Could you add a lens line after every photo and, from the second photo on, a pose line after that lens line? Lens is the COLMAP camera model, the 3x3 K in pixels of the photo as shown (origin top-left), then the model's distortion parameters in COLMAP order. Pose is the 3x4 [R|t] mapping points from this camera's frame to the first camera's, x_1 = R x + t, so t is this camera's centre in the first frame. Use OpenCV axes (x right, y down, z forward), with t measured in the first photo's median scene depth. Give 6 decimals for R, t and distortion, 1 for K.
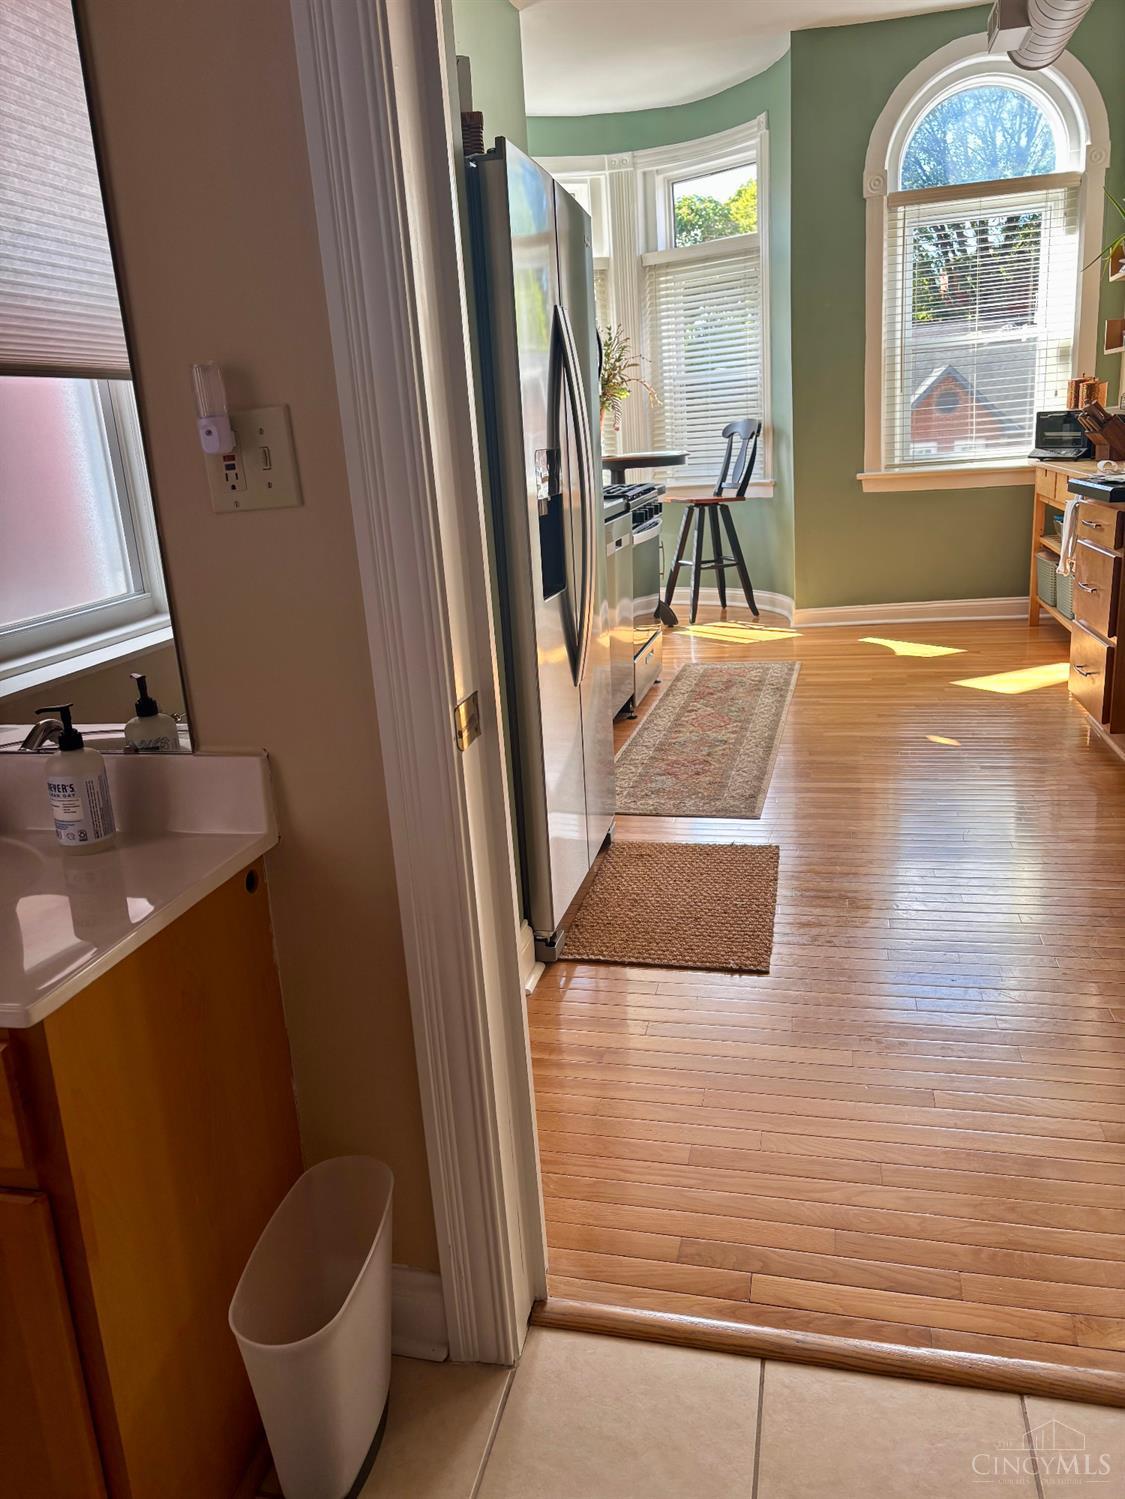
lens RADIAL K [[1133.7, 0, 559.8], [0, 1133.7, 750.9], [0, 0, 1]] dist [0.031704, -0.019549]
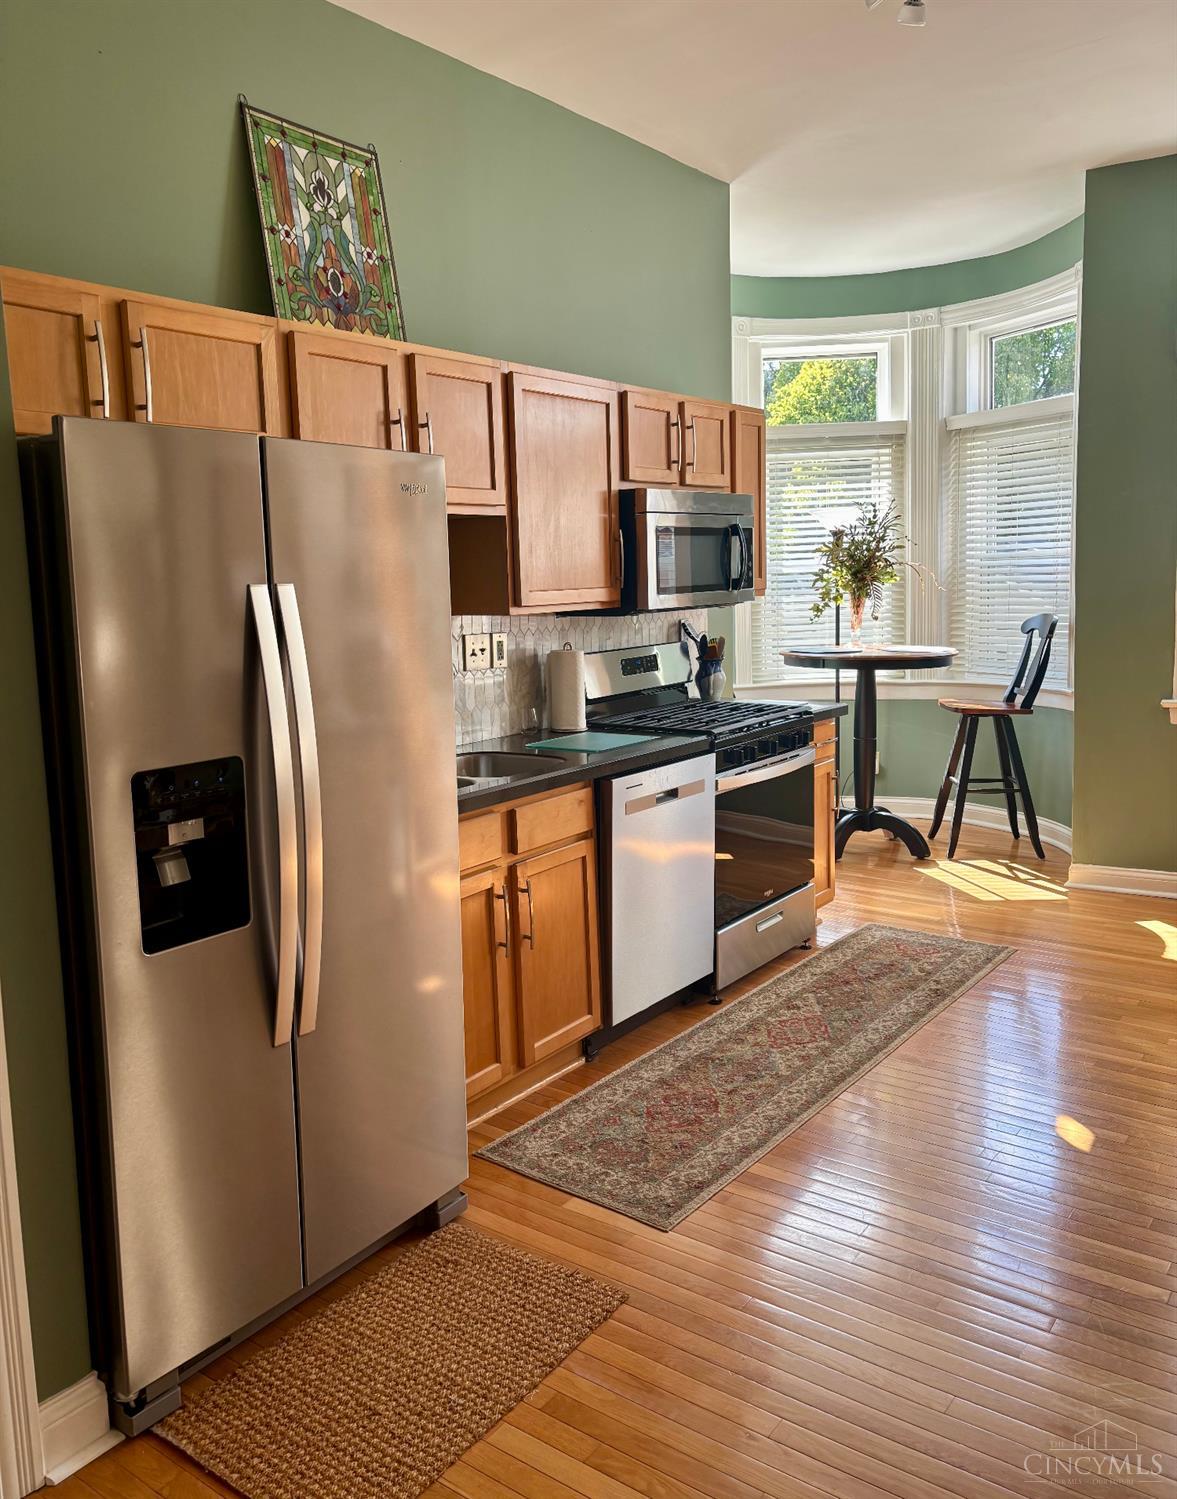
lens RADIAL K [[1191.1, 0, 574.4], [0, 1191.1, 703.9], [0, 0, 1]] dist [0.012353, -0.012209]
pose [[0.918959, 0.085716, -0.384924, 0.199012], [-0.140341, 0.983274, -0.116087, -0.089535], [0.368535, 0.160700, 0.915619, 0.122585]]
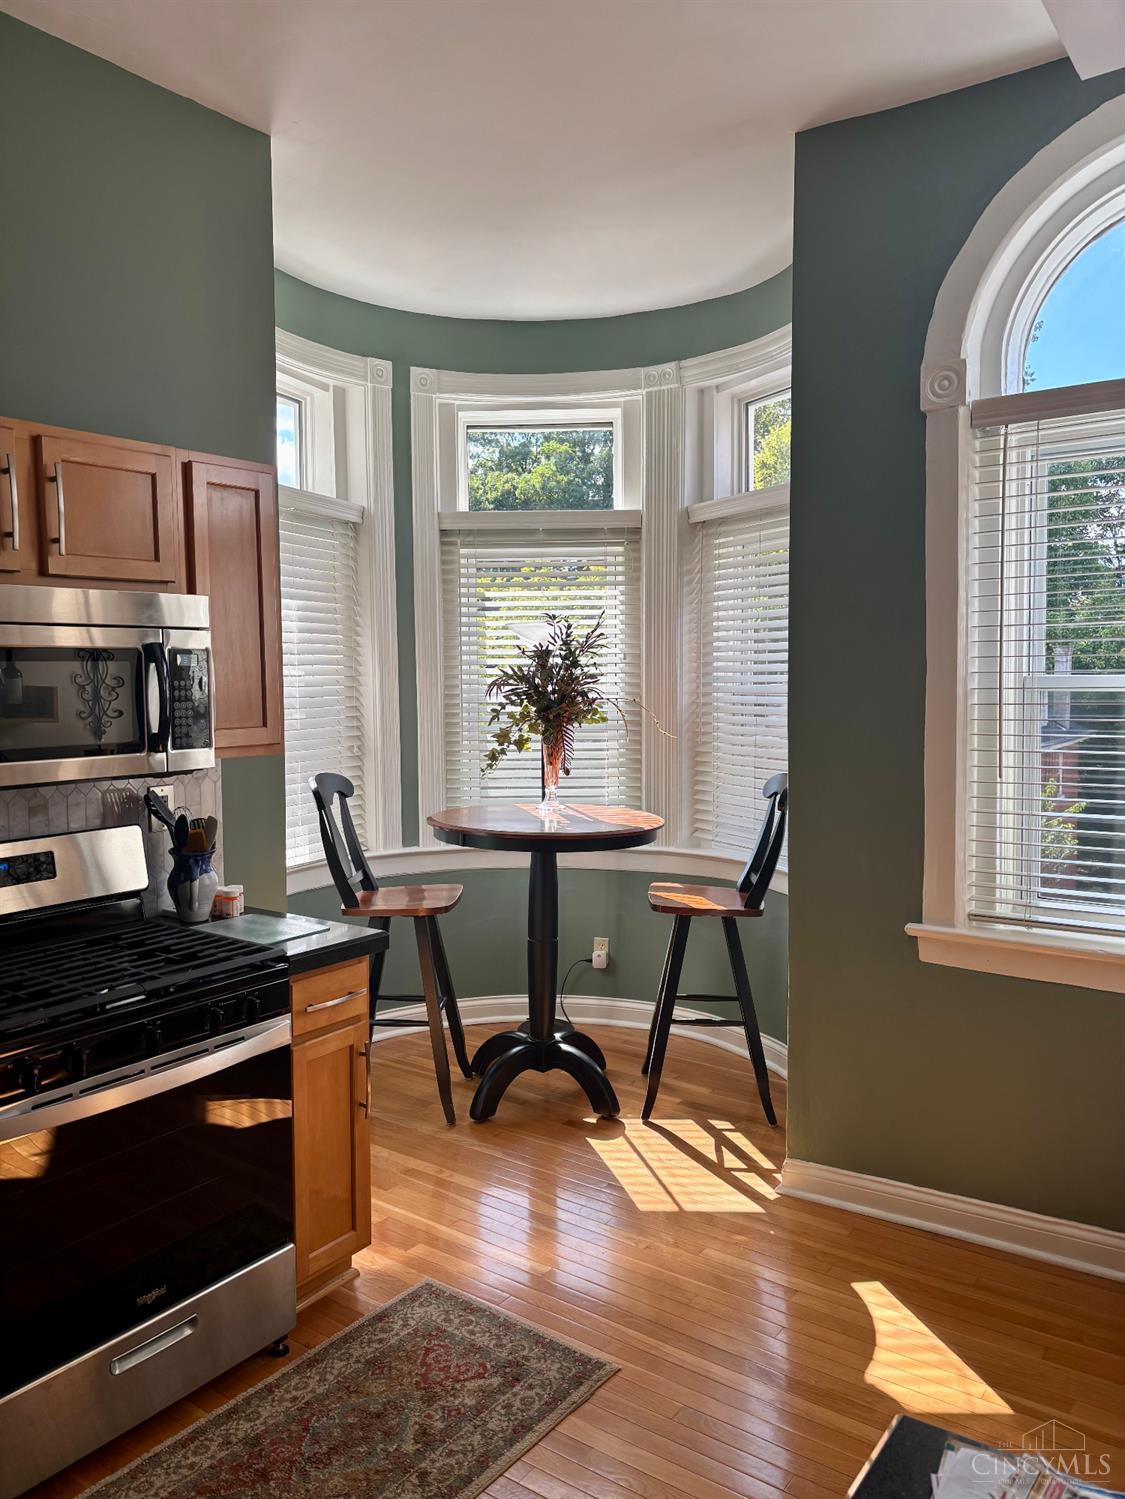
lens RADIAL K [[1133.7, 0, 556.6], [0, 1133.7, 754.2], [0, 0, 1]] dist [0.031704, -0.019549]
pose [[0.924346, 0.092131, -0.370264, 0.284683], [-0.160117, 0.974493, -0.157246, -0.203717], [0.346333, 0.204636, 0.915521, 0.453689]]
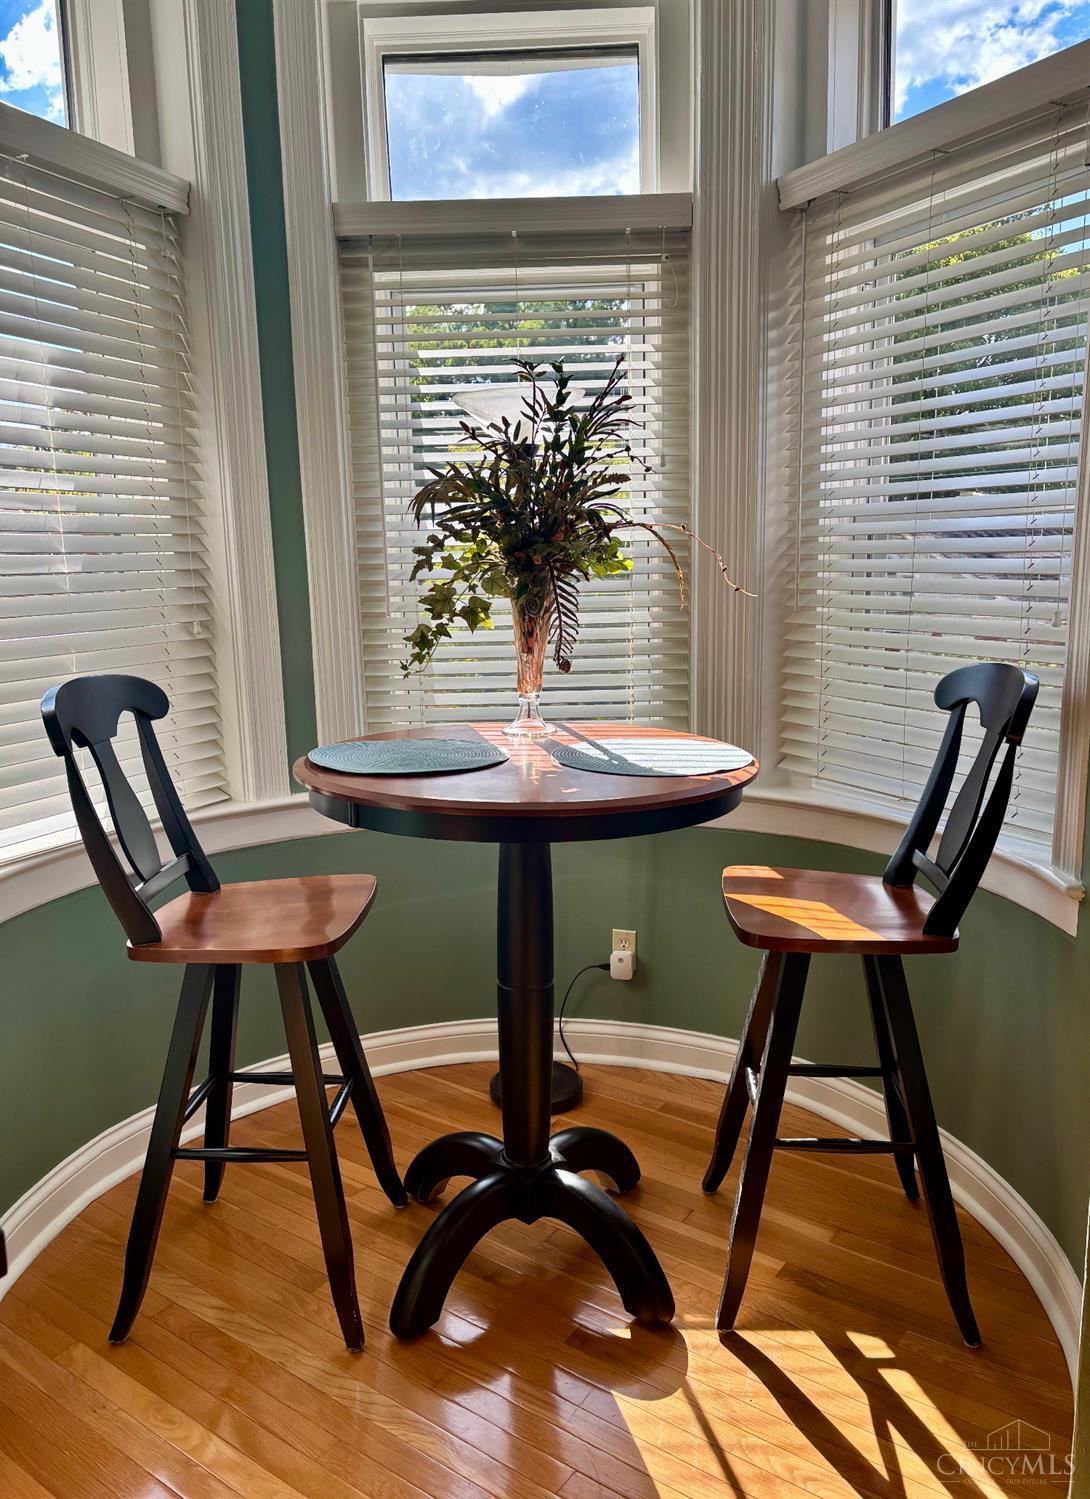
lens RADIAL K [[1124.9, 0, 556.3], [0, 1124.9, 753.4], [0, 0, 1]] dist [0.051787, -0.010110]
pose [[0.926134, 0.119303, -0.357831, 0.174724], [-0.146542, 0.987946, -0.049889, -0.252896], [0.347566, 0.098641, 0.932453, 0.732294]]
